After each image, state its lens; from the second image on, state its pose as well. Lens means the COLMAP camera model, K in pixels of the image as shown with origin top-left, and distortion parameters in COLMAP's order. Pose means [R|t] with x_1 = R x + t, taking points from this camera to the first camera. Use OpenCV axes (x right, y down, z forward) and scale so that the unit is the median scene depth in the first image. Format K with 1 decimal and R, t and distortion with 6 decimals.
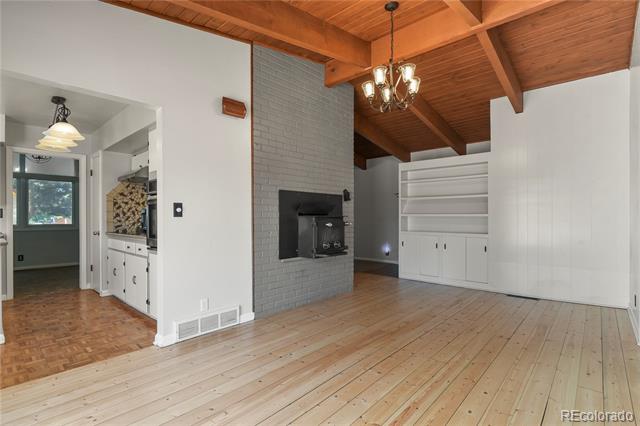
lens RADIAL K [[308.4, 0, 323.5], [0, 308.4, 215.8], [0, 0, 1]] dist [-0.004403, -0.001652]
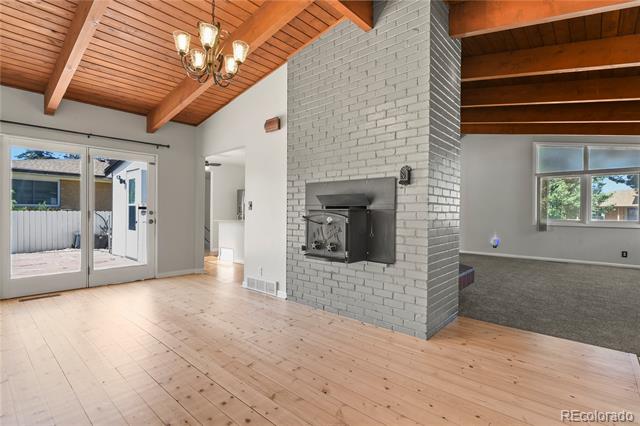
lens RADIAL K [[308.4, 0, 324.2], [0, 308.4, 212.5], [0, 0, 1]] dist [-0.004403, -0.001652]
pose [[0.011240, 0.002554, -0.999934, 0.926312], [-0.005430, 0.999982, 0.002493, 0.007922], [0.999922, 0.005402, 0.011254, 1.126573]]
